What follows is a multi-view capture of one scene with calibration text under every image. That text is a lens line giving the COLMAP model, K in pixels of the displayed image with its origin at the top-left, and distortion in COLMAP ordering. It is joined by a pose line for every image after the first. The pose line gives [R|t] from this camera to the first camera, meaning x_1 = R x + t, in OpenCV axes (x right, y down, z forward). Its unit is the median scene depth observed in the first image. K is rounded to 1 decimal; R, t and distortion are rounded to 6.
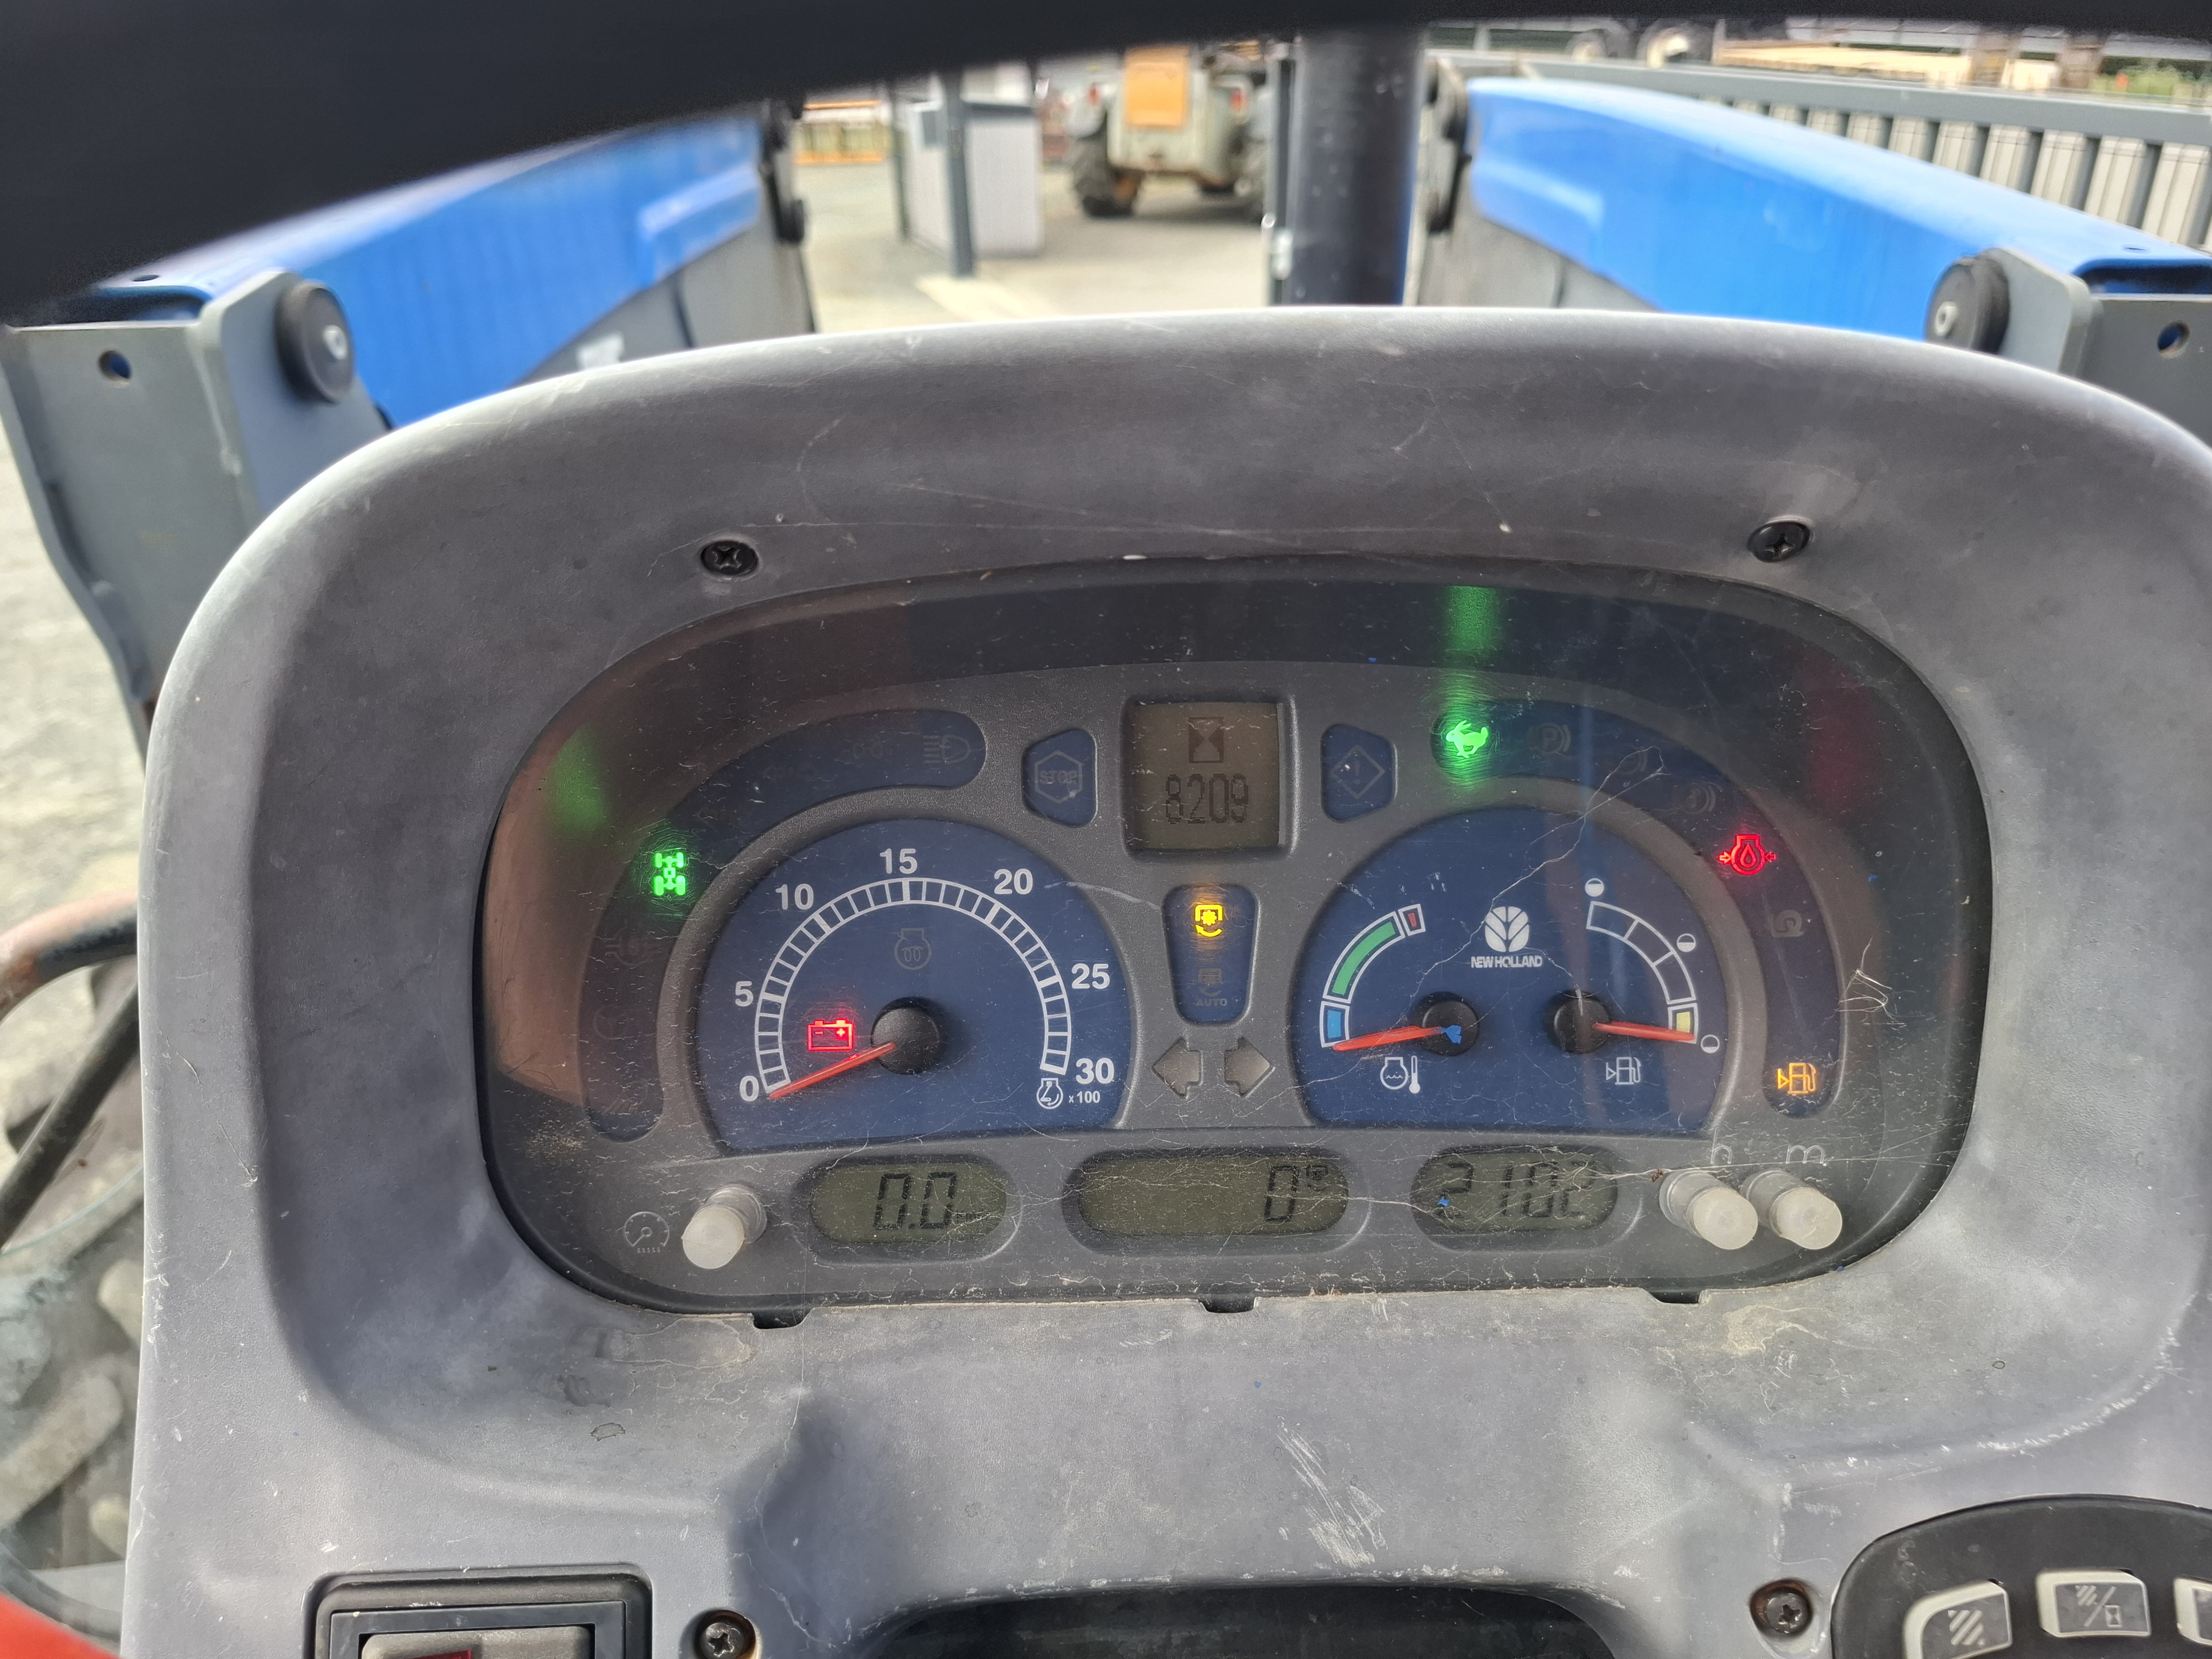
lens RADIAL K [[1665.4, 0, 1096.2], [0, 1665.4, 824.2], [0, 0, 1]] dist [0.114684, -0.184503]
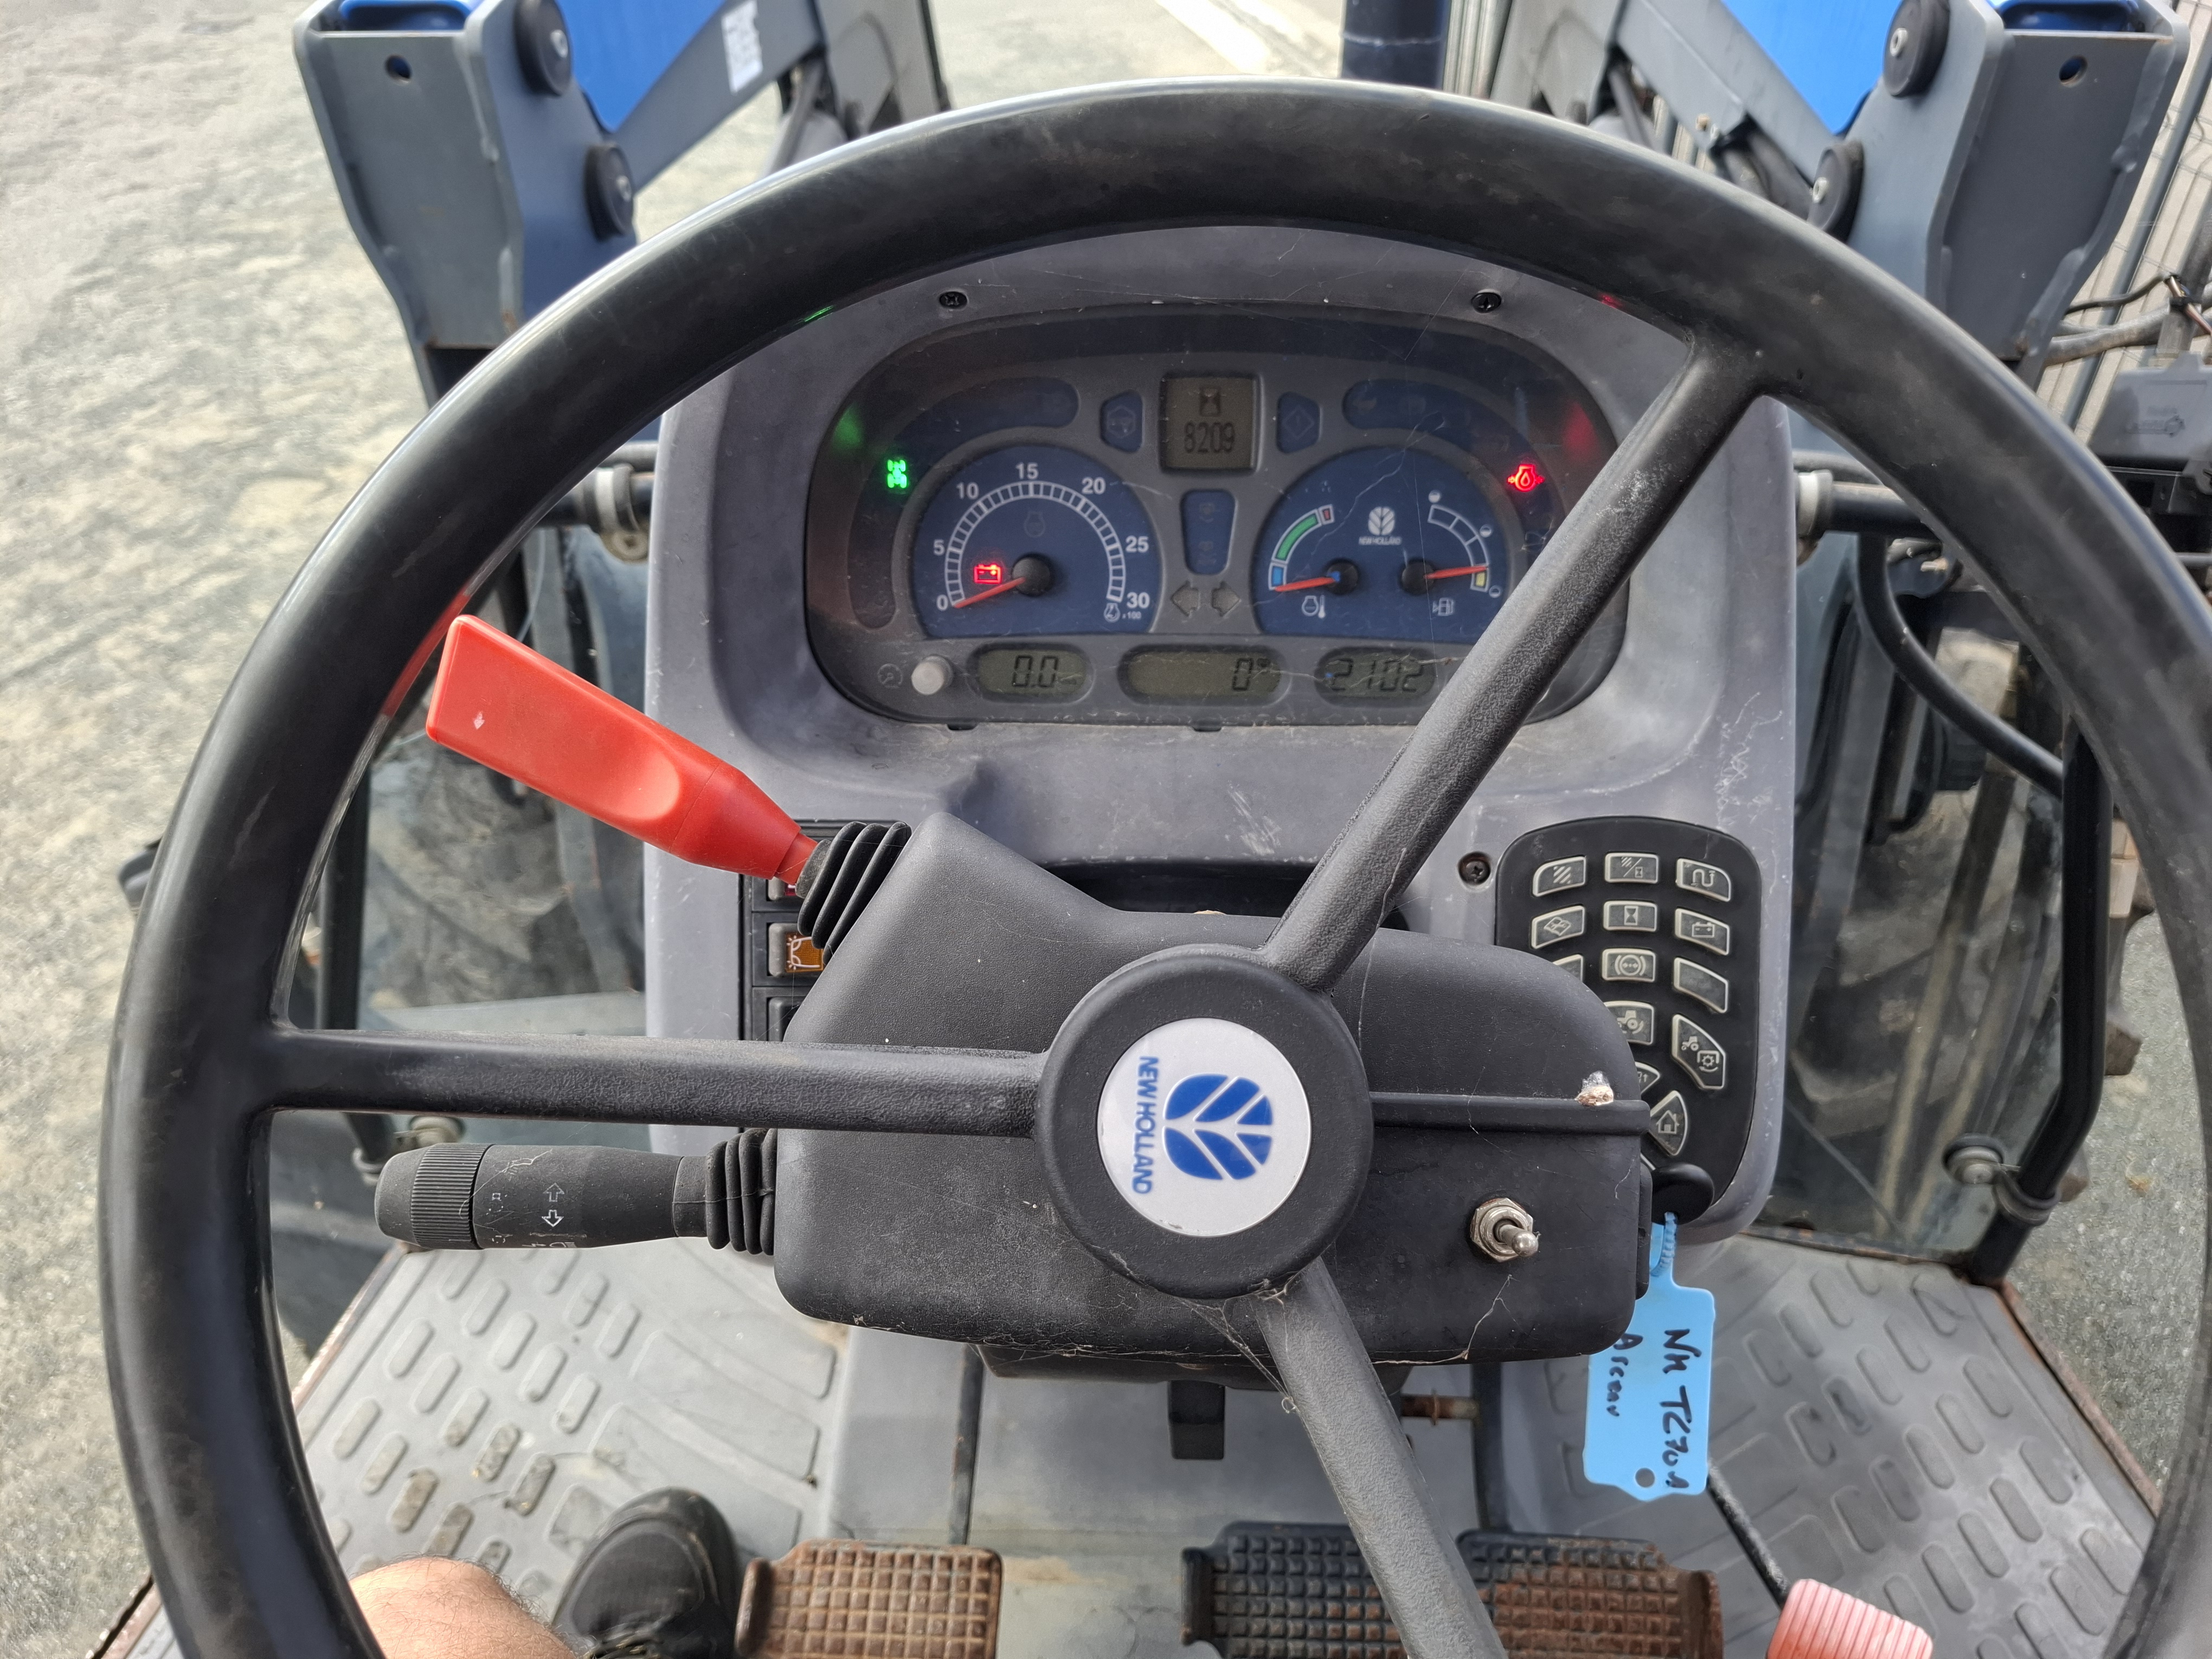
lens RADIAL K [[1692.1, 0, 1116.8], [0, 1692.1, 905.1], [0, 0, 1]] dist [0.124038, -0.202505]
pose [[0.998835, 0.033768, -0.034479, 0.049608], [-0.024539, 0.970547, 0.239660, 0.033004], [0.041556, -0.238534, 0.970245, -0.808505]]
